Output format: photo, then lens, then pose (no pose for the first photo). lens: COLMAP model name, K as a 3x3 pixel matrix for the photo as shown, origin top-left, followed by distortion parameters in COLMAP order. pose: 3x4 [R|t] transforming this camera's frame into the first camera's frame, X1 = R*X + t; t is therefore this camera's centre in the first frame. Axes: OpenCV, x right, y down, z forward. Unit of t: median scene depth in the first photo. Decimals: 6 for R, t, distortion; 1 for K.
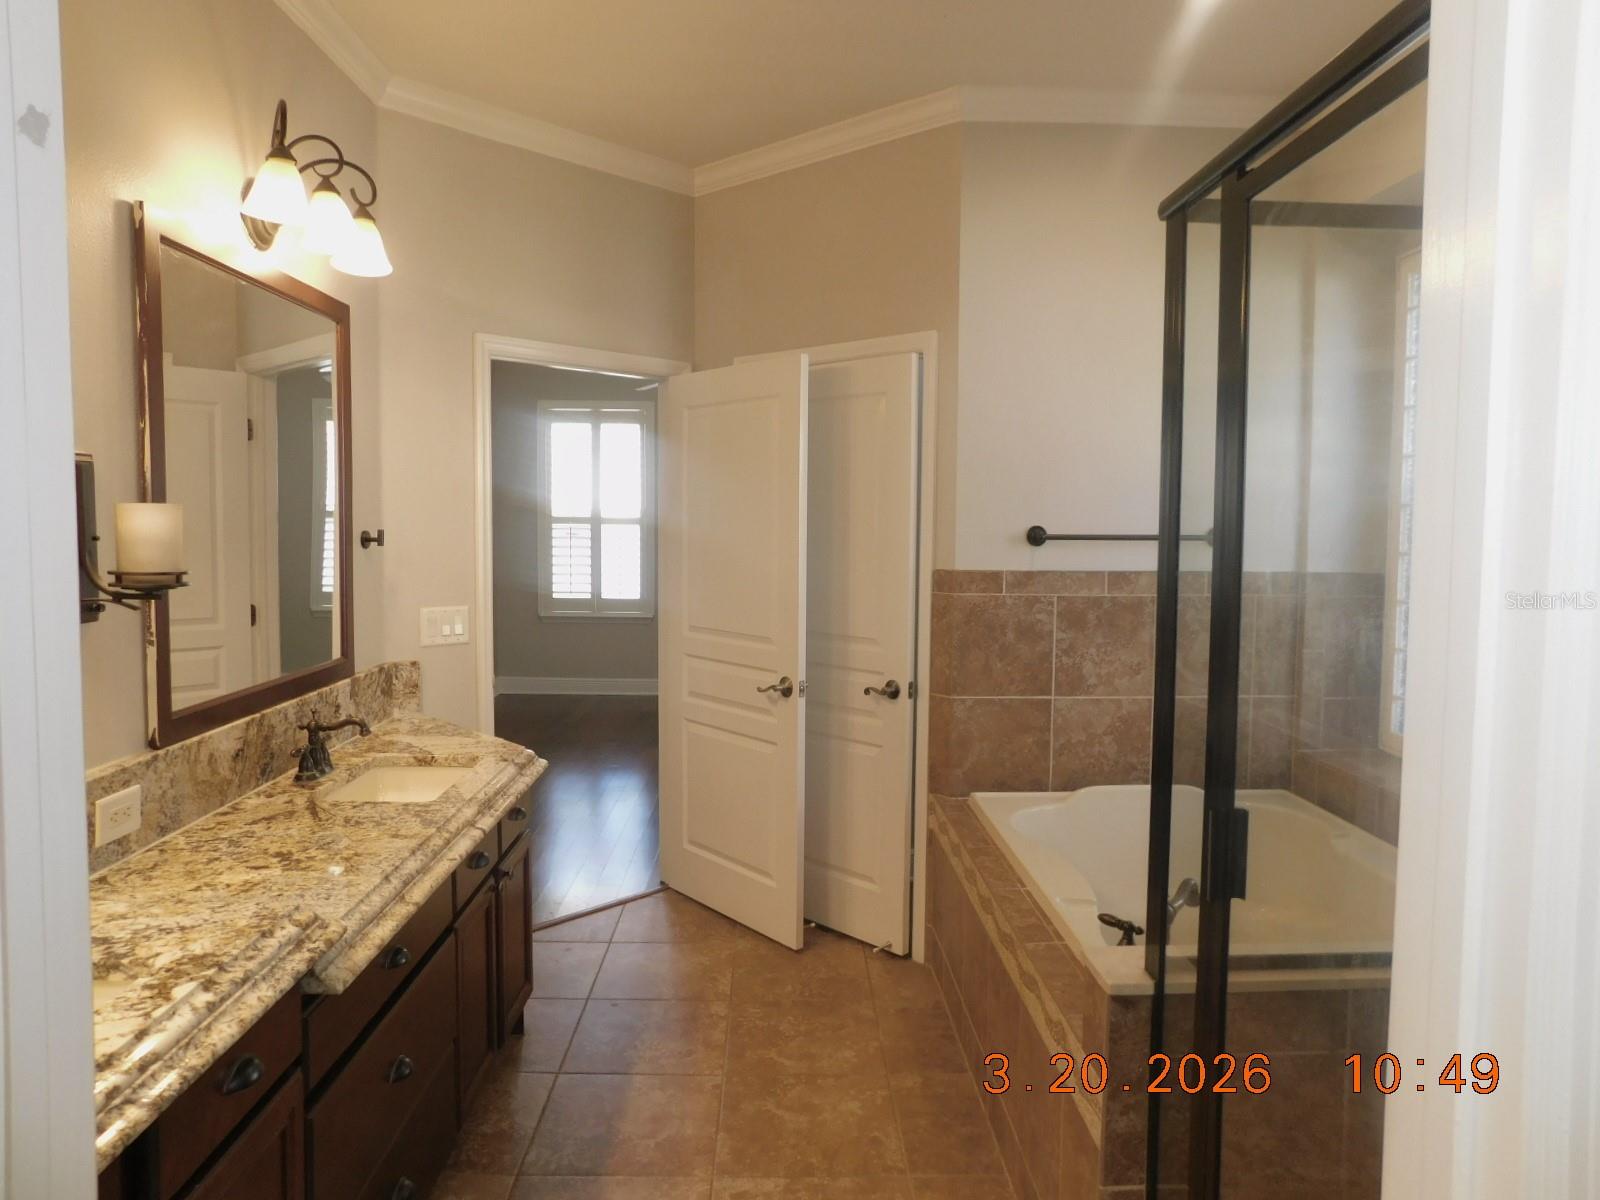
lens RADIAL K [[1085.6, 0, 799.1], [0, 1085.6, 595.2], [0, 0, 1]] dist [0.002772, -0.001090]
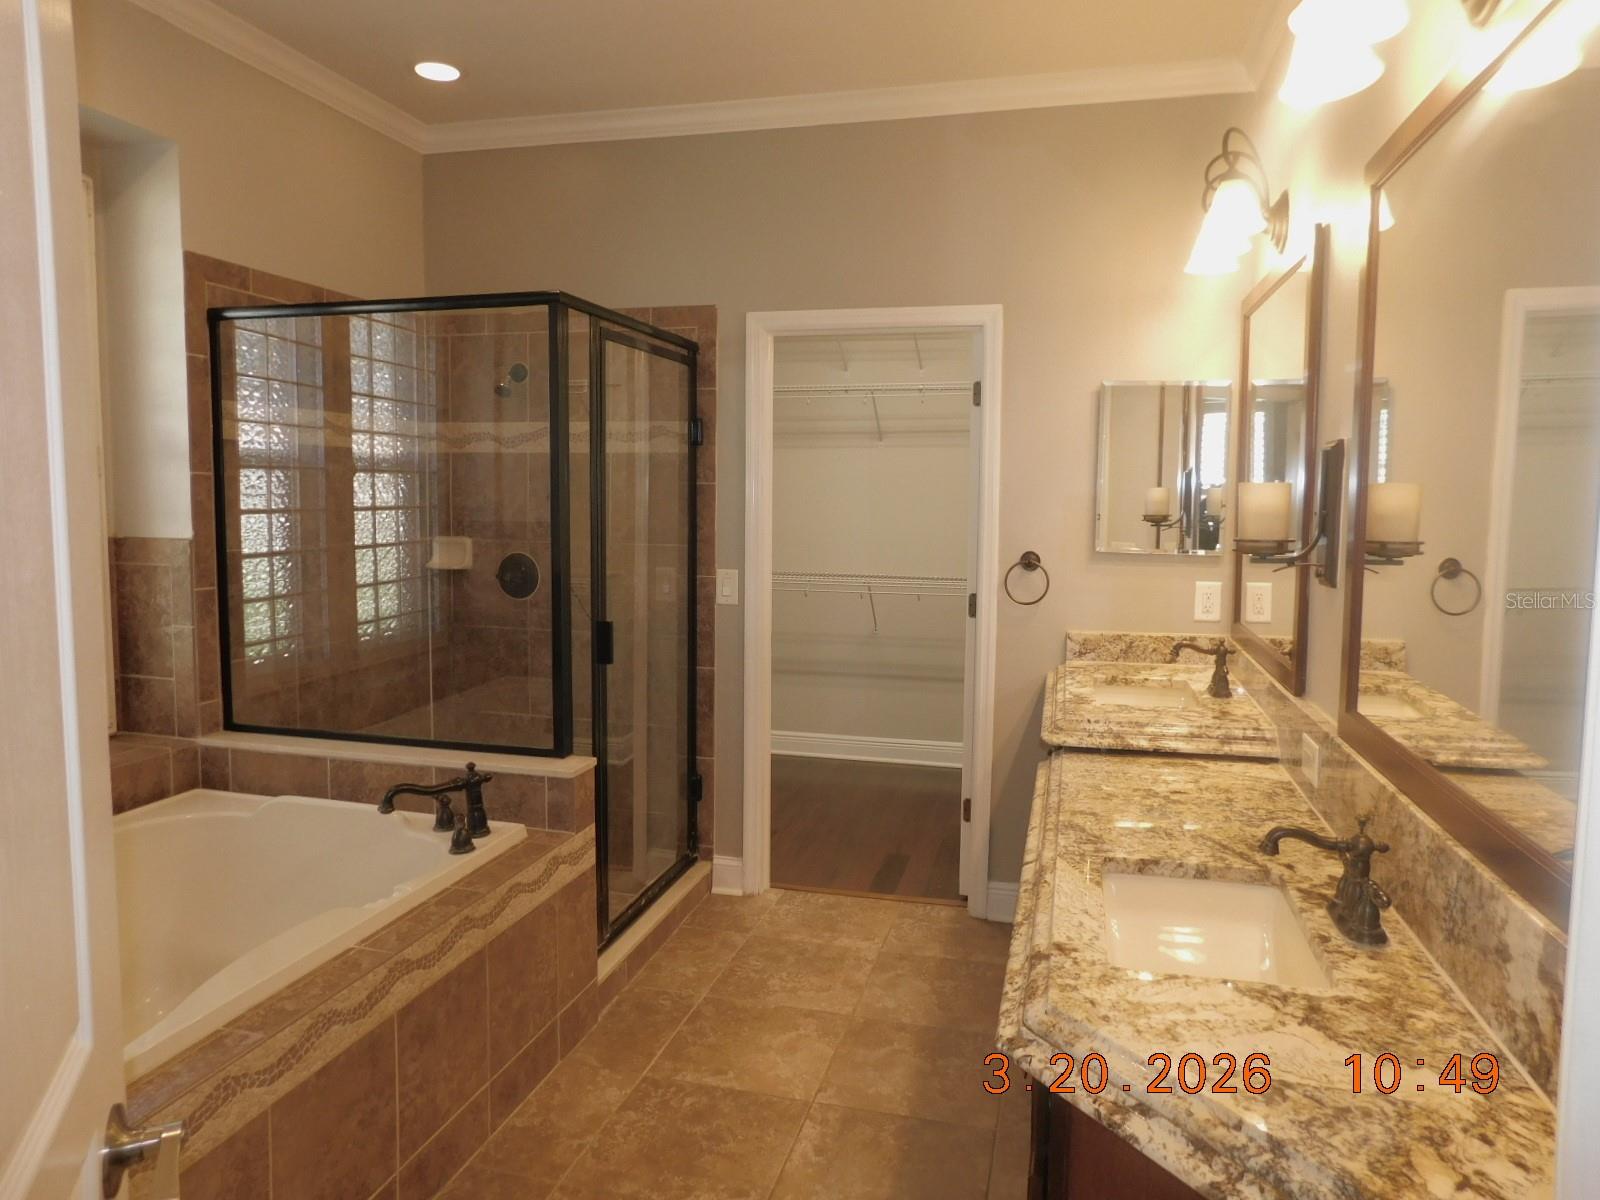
lens RADIAL K [[1085.6, 0, 799.9], [0, 1085.6, 594.7], [0, 0, 1]] dist [0.002772, -0.001090]
pose [[-0.963467, -0.043223, 0.264318, -0.376236], [0.000424, 0.986645, 0.162886, -0.138980], [-0.267828, 0.157047, -0.950581, 2.025298]]
